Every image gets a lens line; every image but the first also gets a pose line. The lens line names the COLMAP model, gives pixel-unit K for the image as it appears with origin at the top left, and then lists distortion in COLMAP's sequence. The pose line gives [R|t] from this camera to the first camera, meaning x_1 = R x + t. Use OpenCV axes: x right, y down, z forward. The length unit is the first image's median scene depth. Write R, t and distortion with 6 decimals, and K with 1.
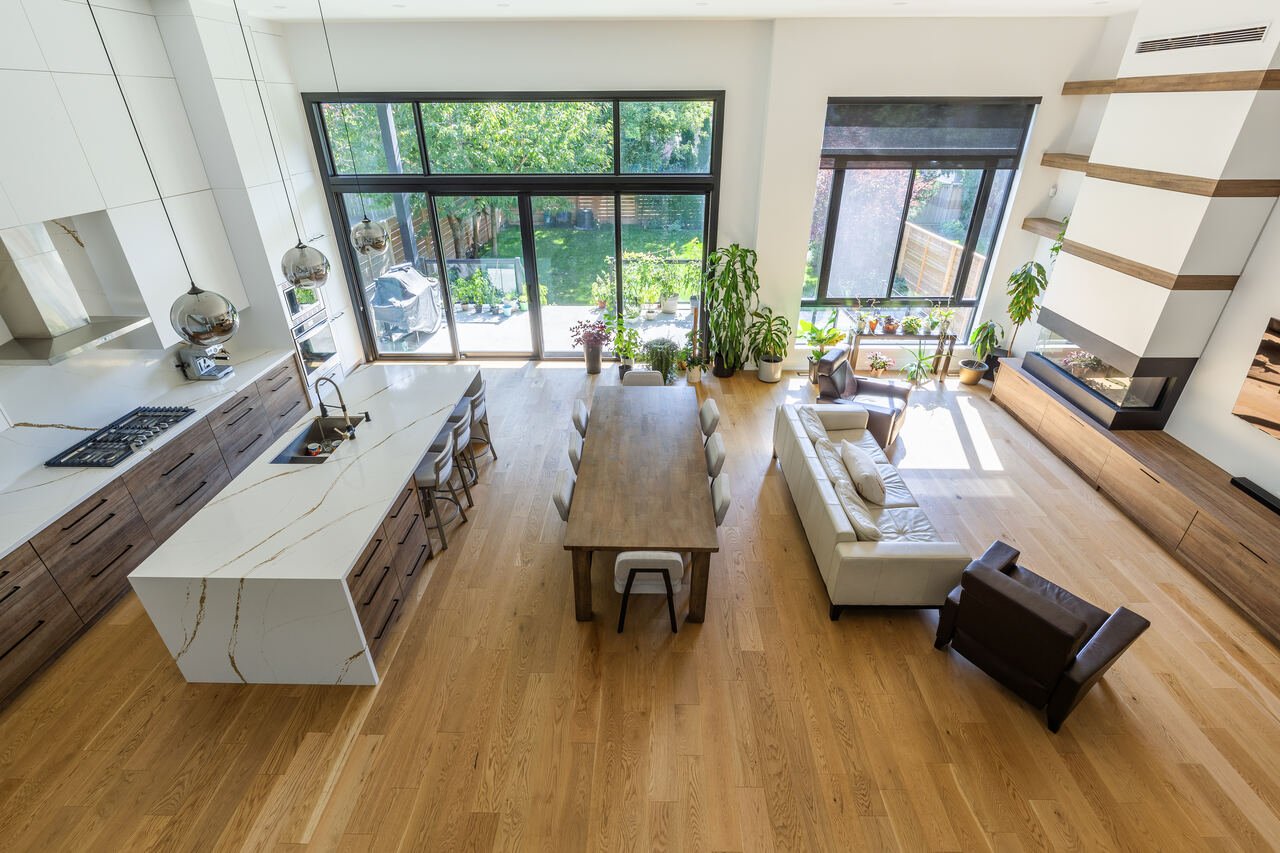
lens RADIAL K [[574.2, 0, 642.0], [0, 574.2, 421.8], [0, 0, 1]] dist [-0.010844, 0.000876]
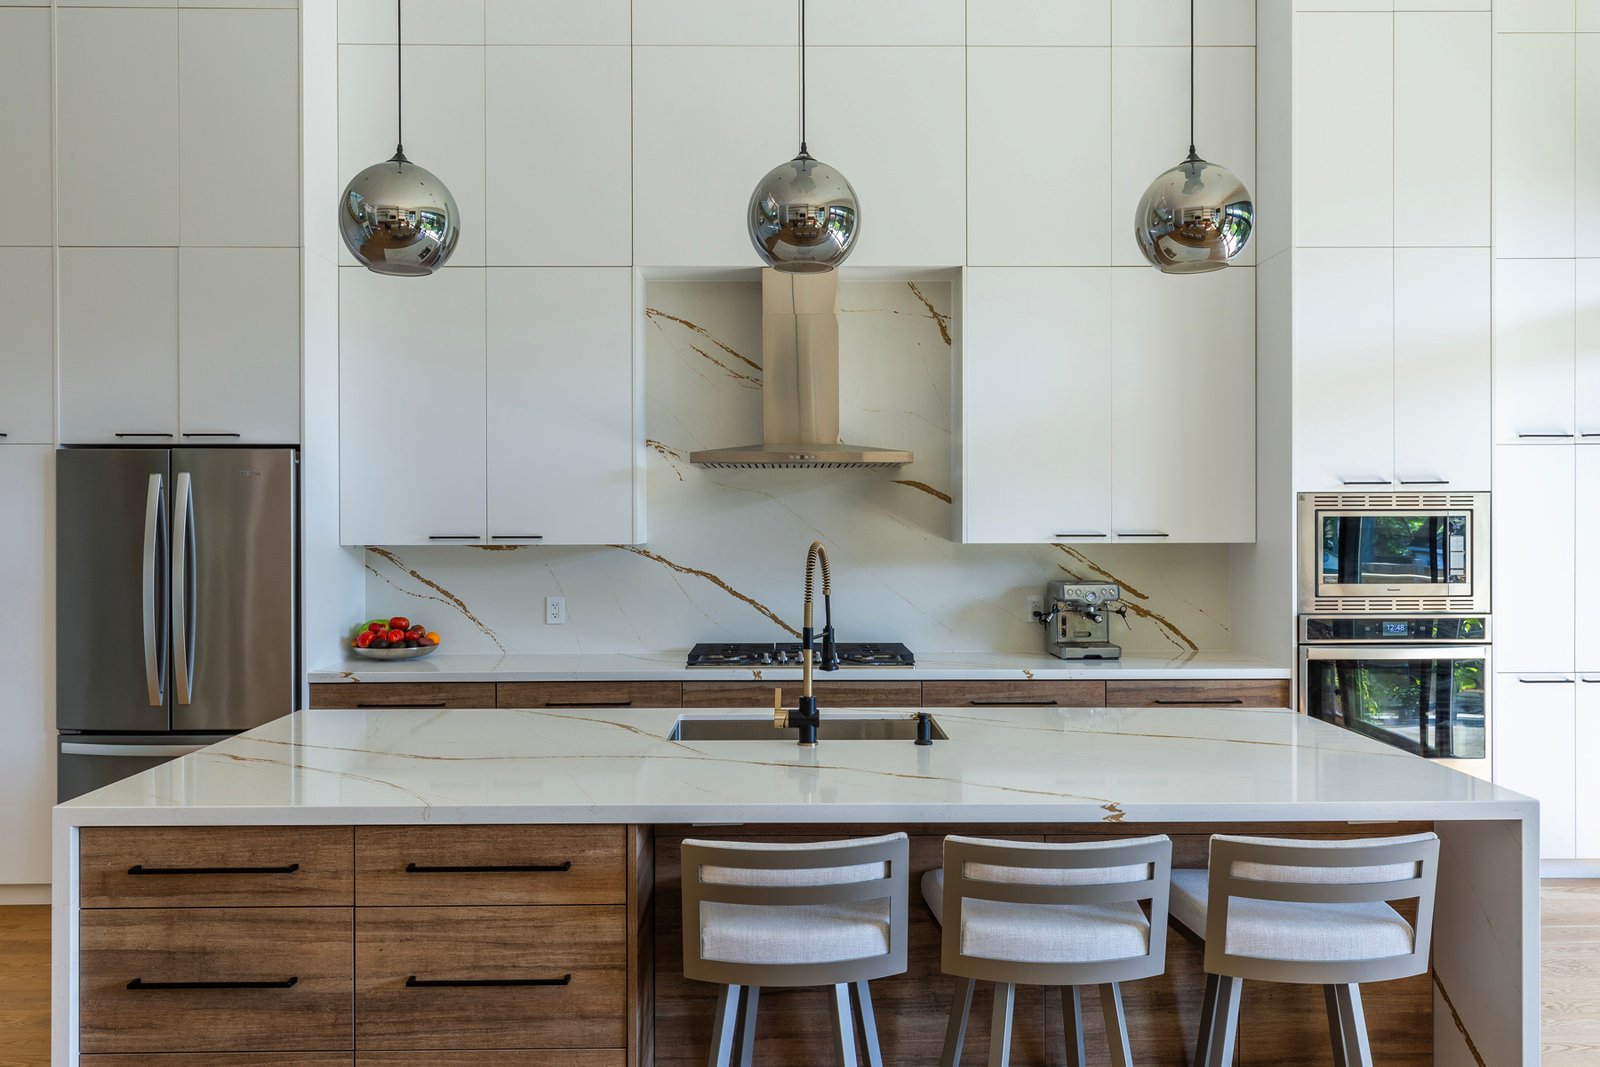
lens RADIAL K [[1166.8, 0, 800.0], [0, 1166.8, 533.5], [0, 0, 1]] dist [0.000658, -0.000690]
pose [[0.022278, 0.010159, -0.999700, 0.129035], [-0.480236, 0.877137, -0.001788, -0.060292], [0.876856, 0.480132, 0.024419, 0.766735]]
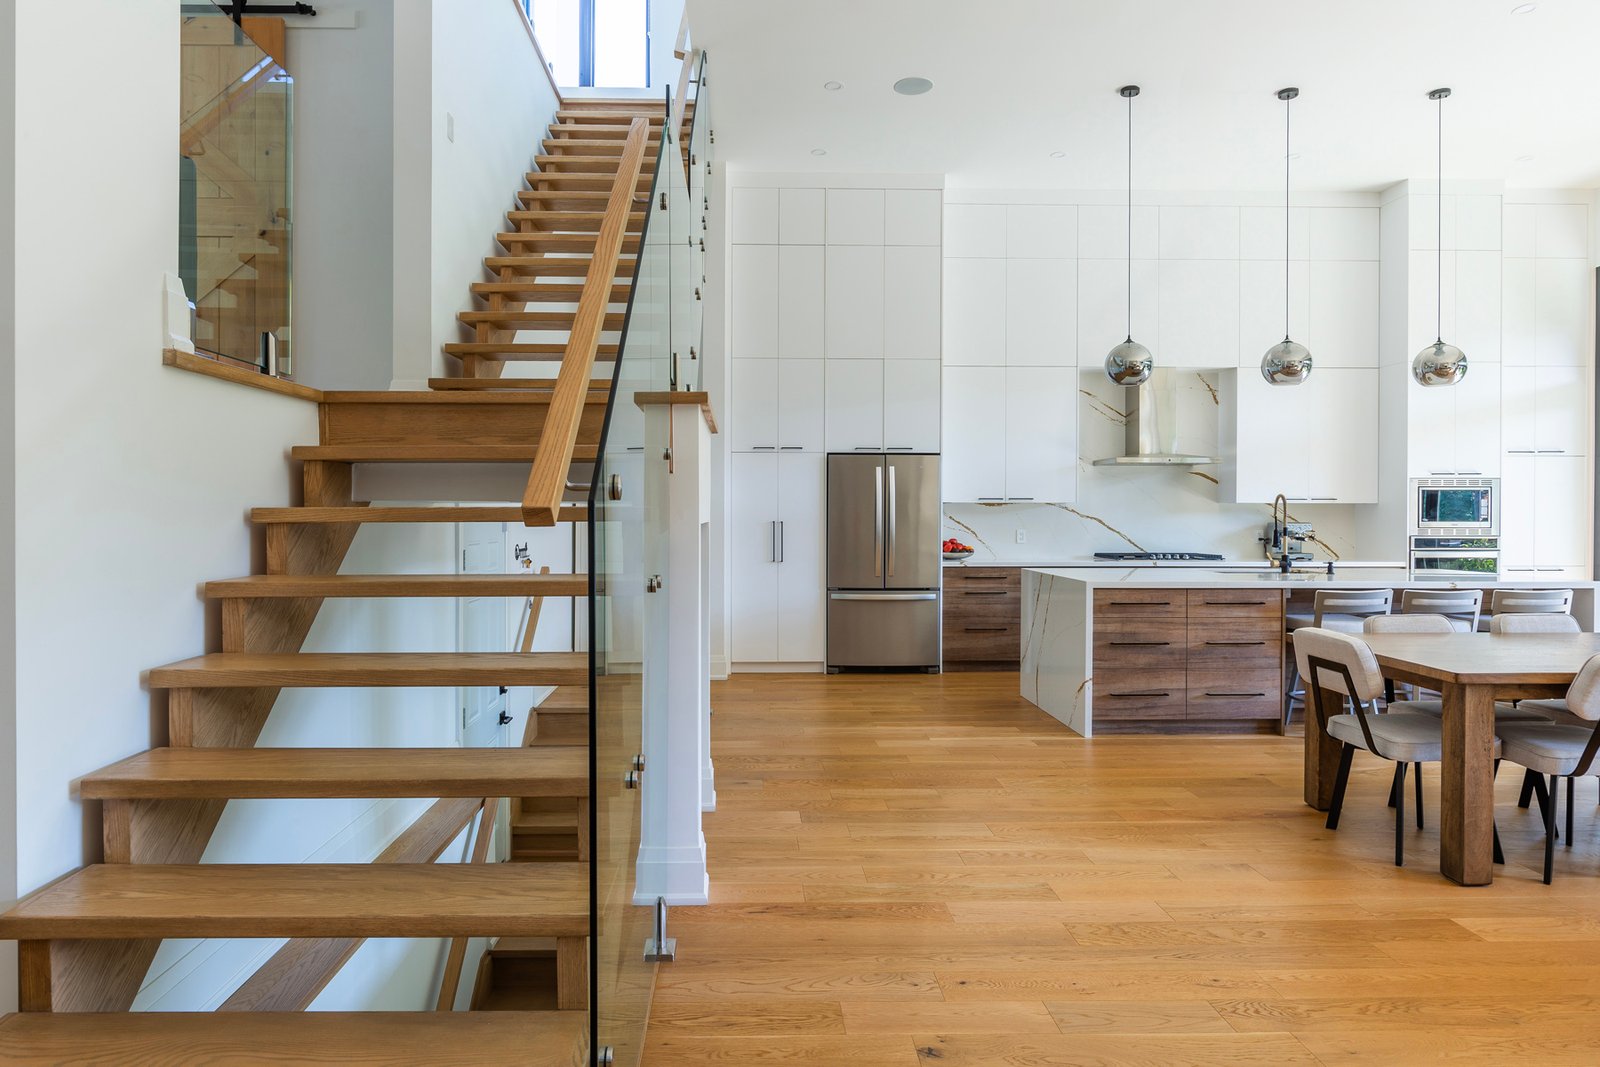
lens RADIAL K [[910.5, 0, 762.9], [0, 910.5, 522.6], [0, 0, 1]] dist [-0.000900, -0.000545]
pose [[0.031326, 0.010679, -0.999452, 0.638661], [-0.483813, 0.875152, -0.005814, 0.276918], [0.874611, 0.483730, 0.032582, 0.224754]]
